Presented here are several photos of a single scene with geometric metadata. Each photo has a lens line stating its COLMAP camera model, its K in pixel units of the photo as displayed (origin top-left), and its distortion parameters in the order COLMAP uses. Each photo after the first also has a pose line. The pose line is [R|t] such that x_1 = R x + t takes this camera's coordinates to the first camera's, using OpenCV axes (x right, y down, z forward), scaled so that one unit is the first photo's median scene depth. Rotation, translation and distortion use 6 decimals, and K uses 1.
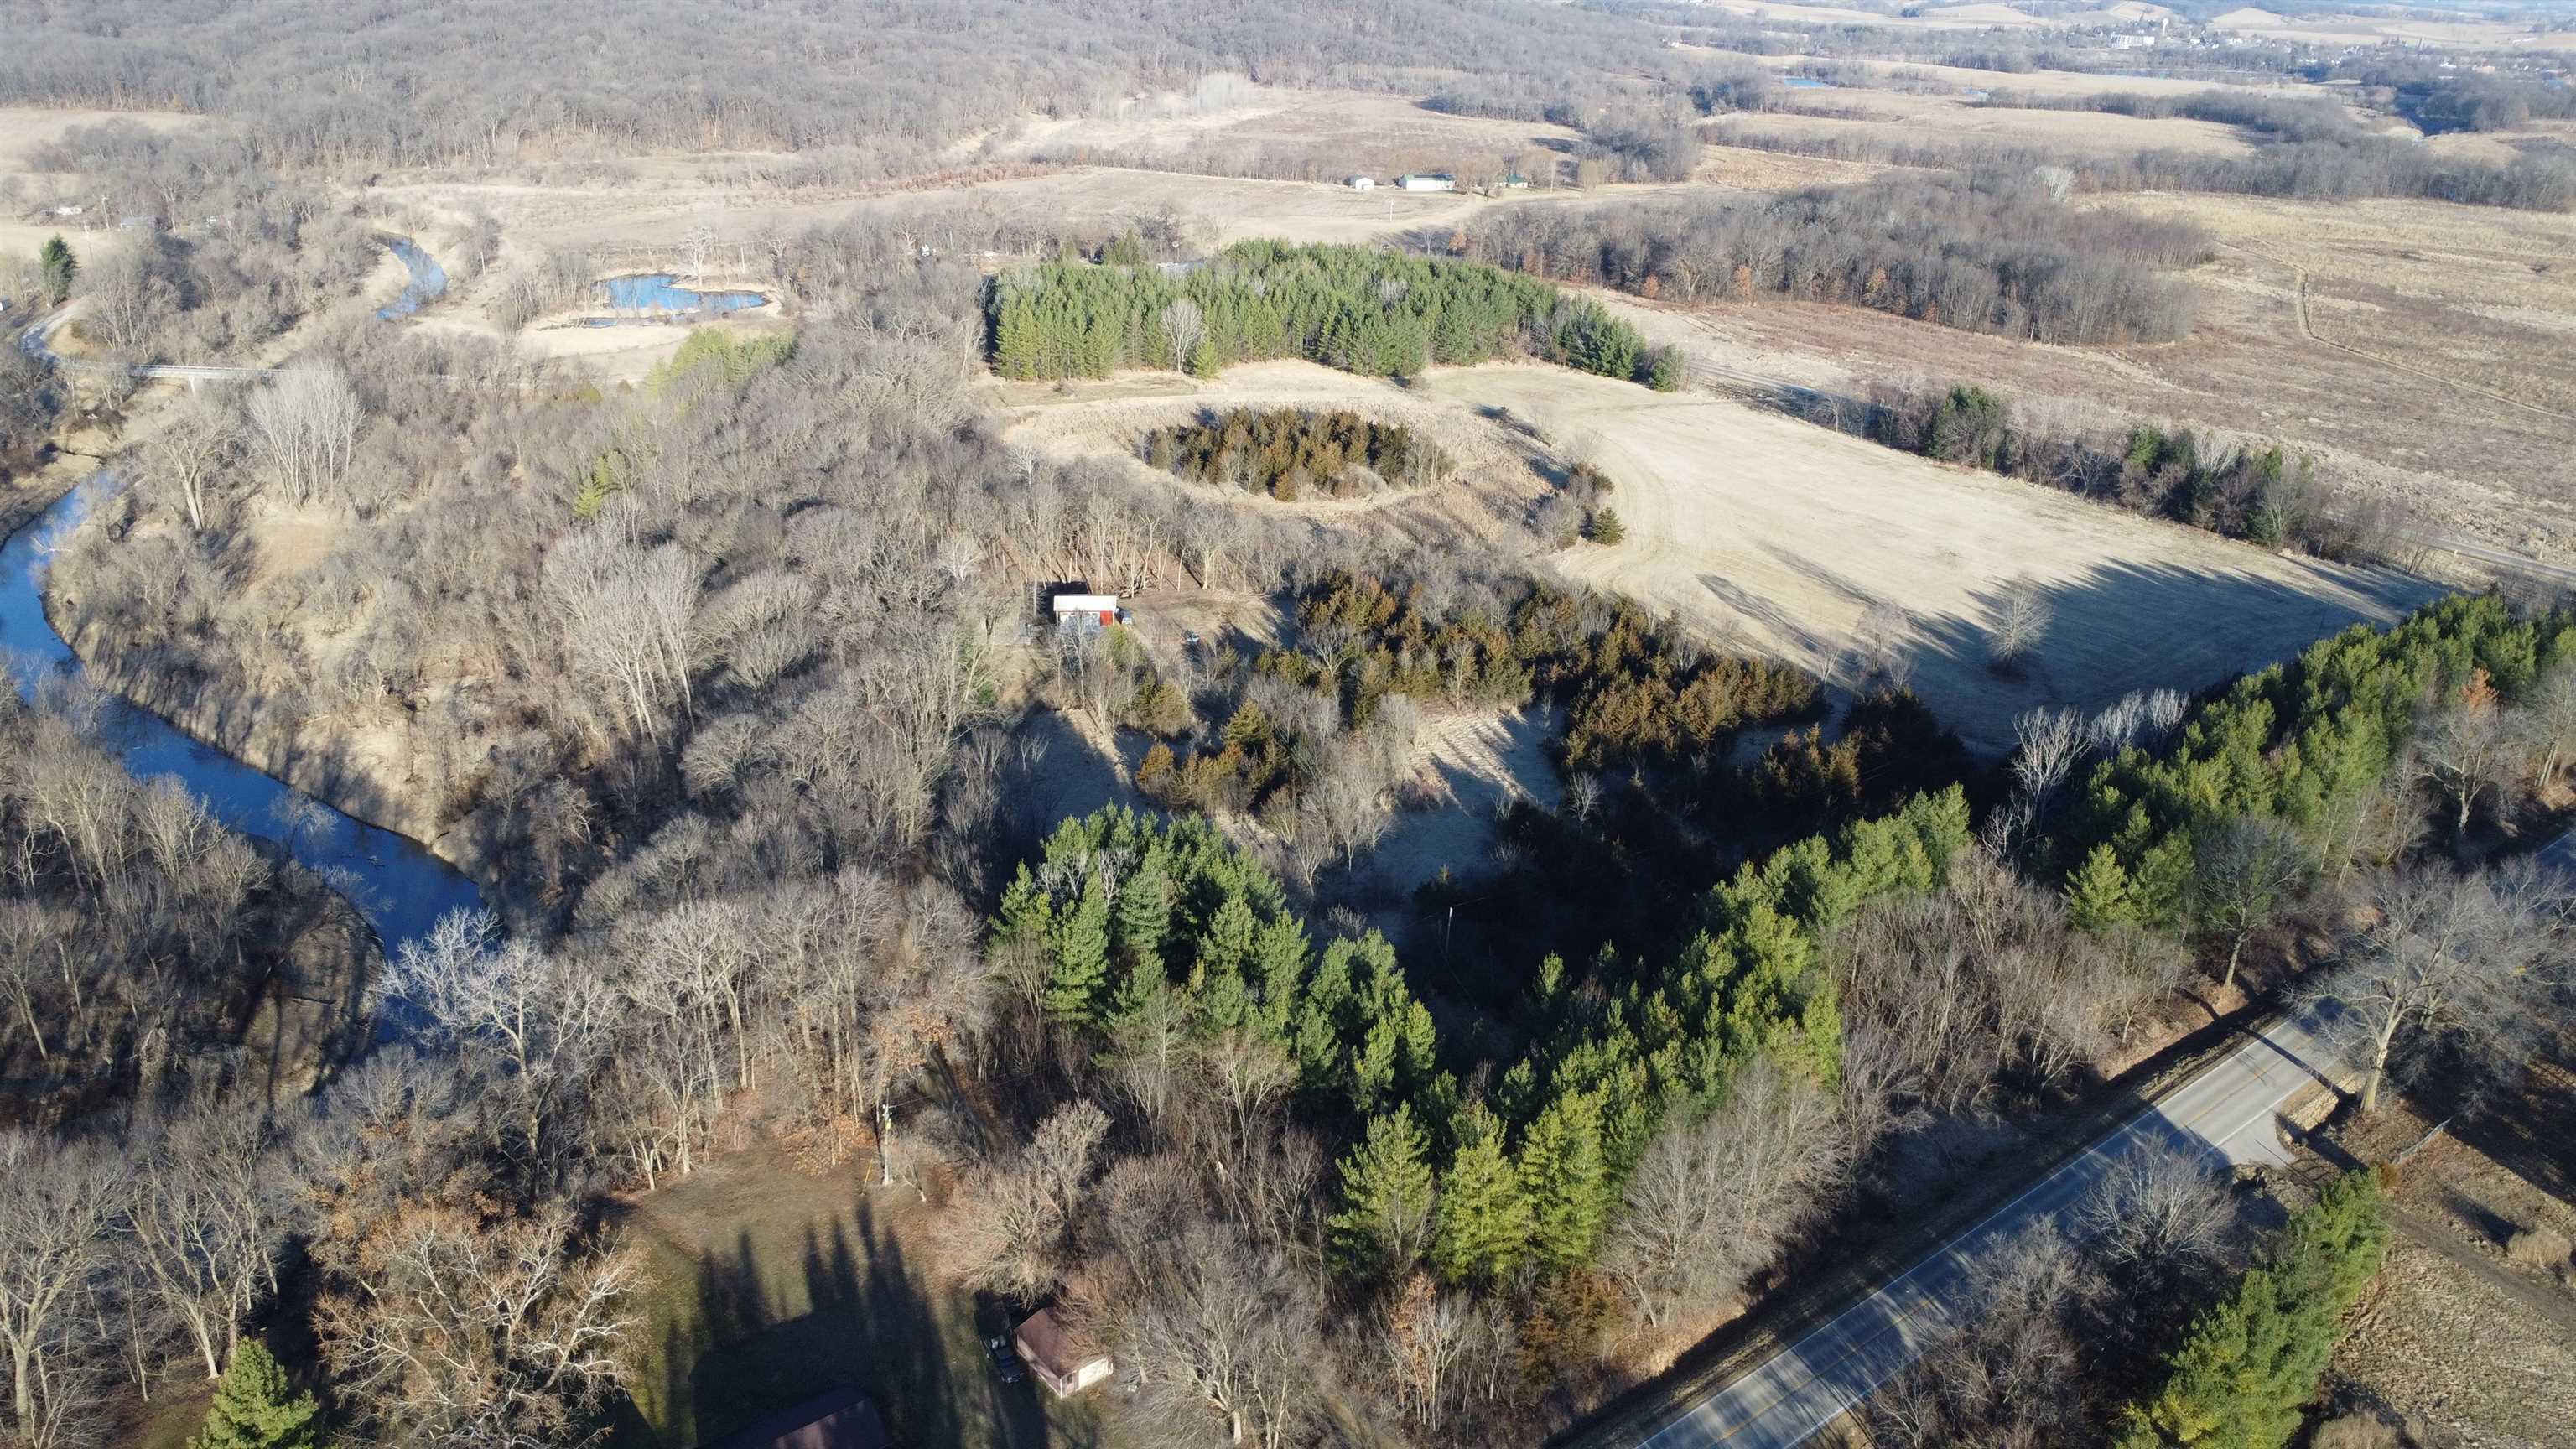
lens RADIAL K [[1881.7, 0, 1295.8], [0, 1881.7, 725.1], [0, 0, 1]] dist [-0.028884, -0.003111]
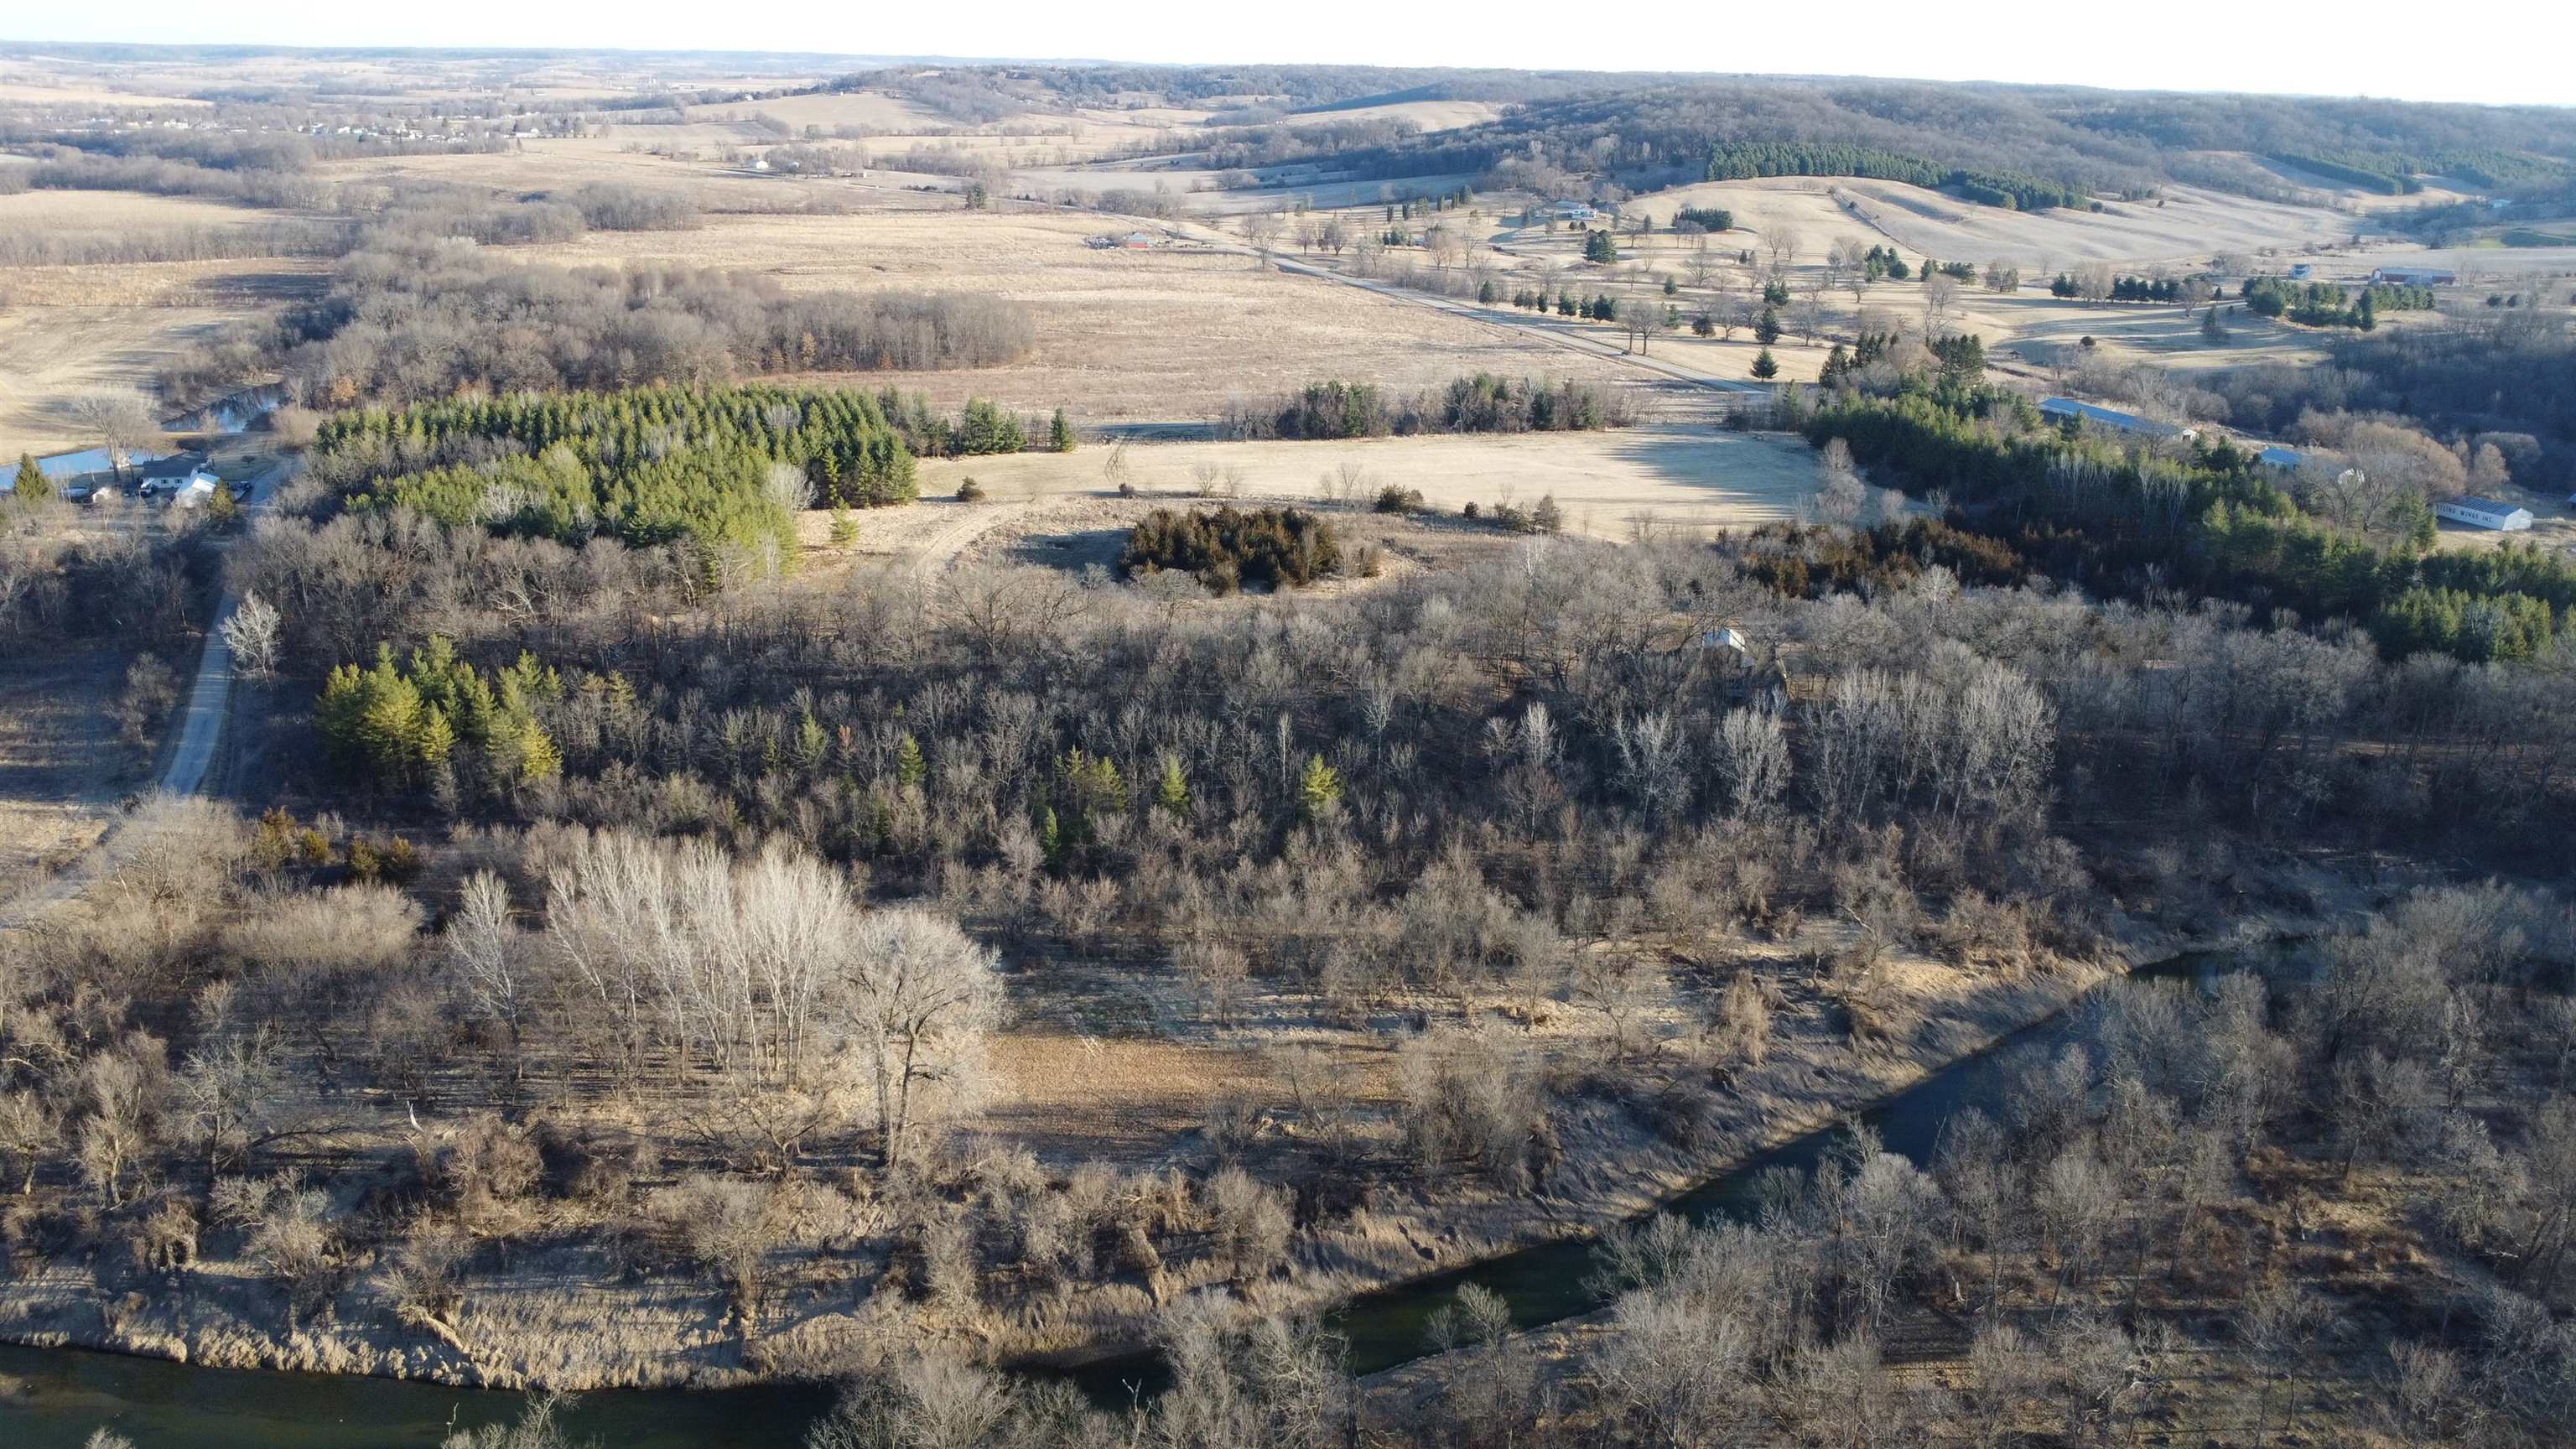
lens RADIAL K [[1881.7, 0, 1277.5], [0, 1881.7, 723.2], [0, 0, 1]] dist [-0.028884, -0.003111]
pose [[0.302496, -0.327821, 0.895003, -0.754349], [0.346363, 0.912609, 0.217205, -0.221944], [-0.887992, 0.244293, 0.389605, 0.505124]]
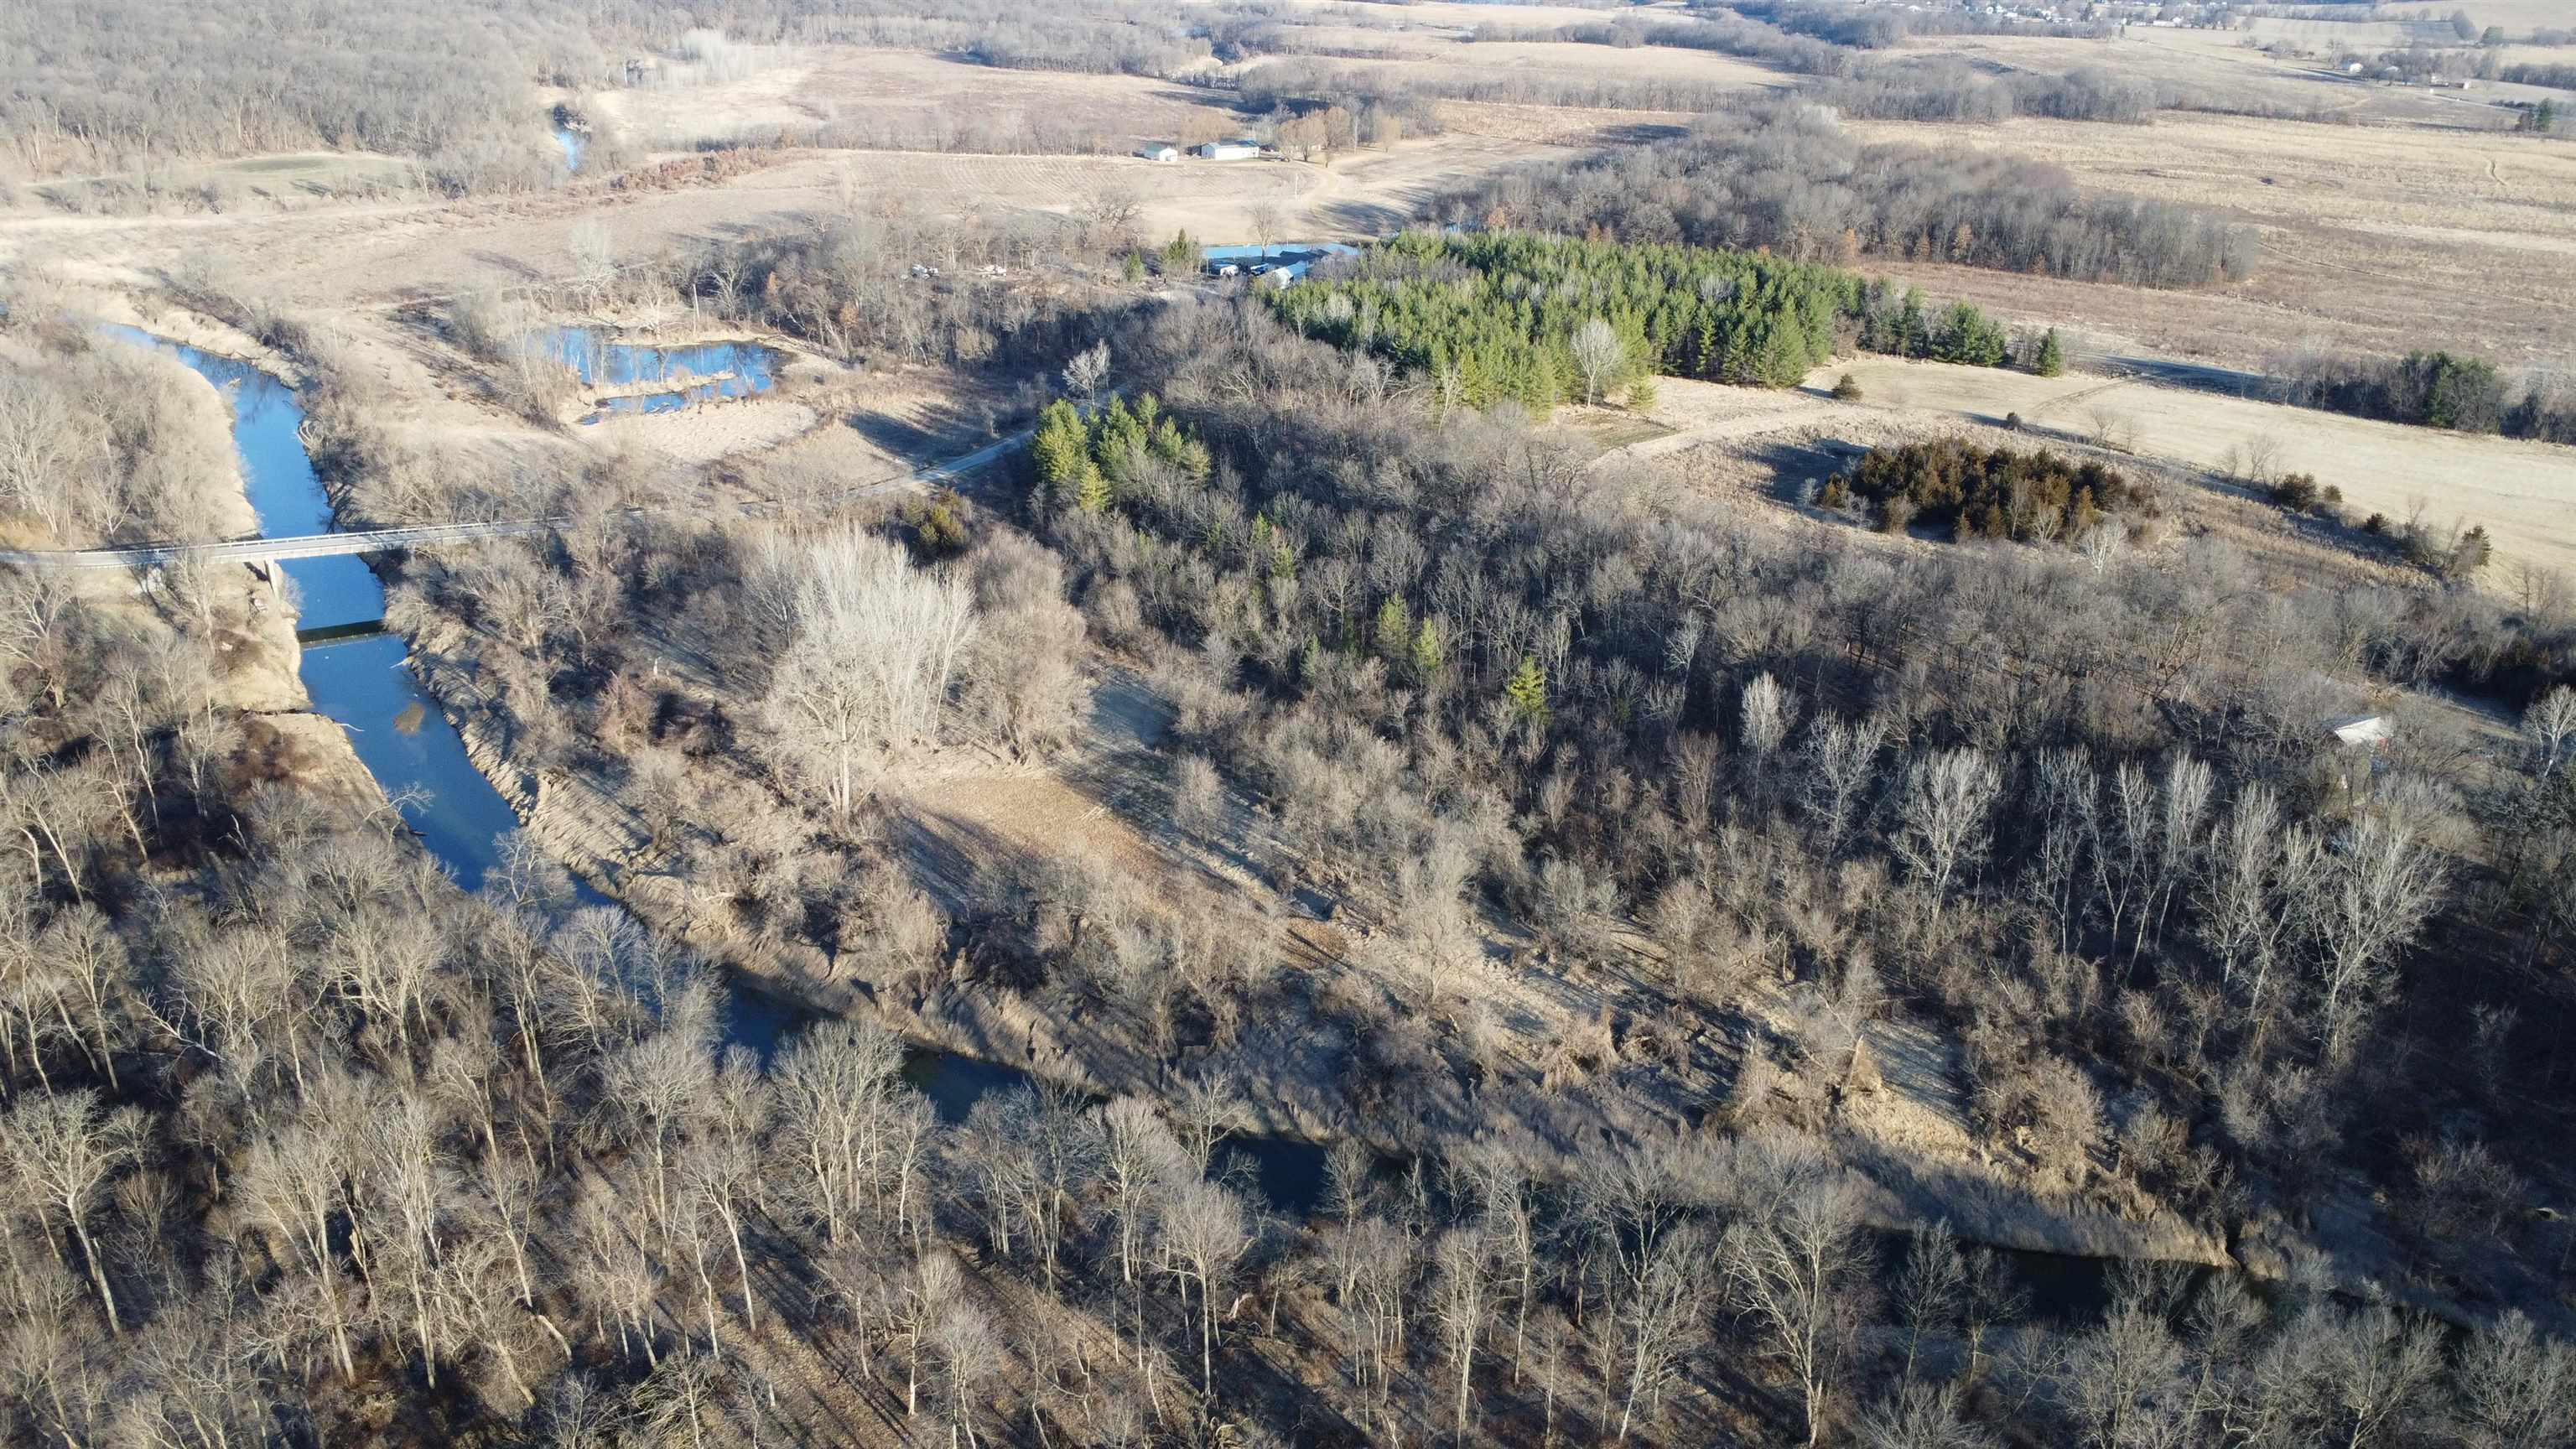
lens RADIAL K [[1881.7, 0, 1276.4], [0, 1881.7, 714.7], [0, 0, 1]] dist [-0.028884, -0.003111]
pose [[0.920296, -0.155979, 0.358783, -0.519302], [0.146763, 0.987753, 0.052967, -0.113427], [-0.362651, 0.003911, 0.931917, 0.253488]]
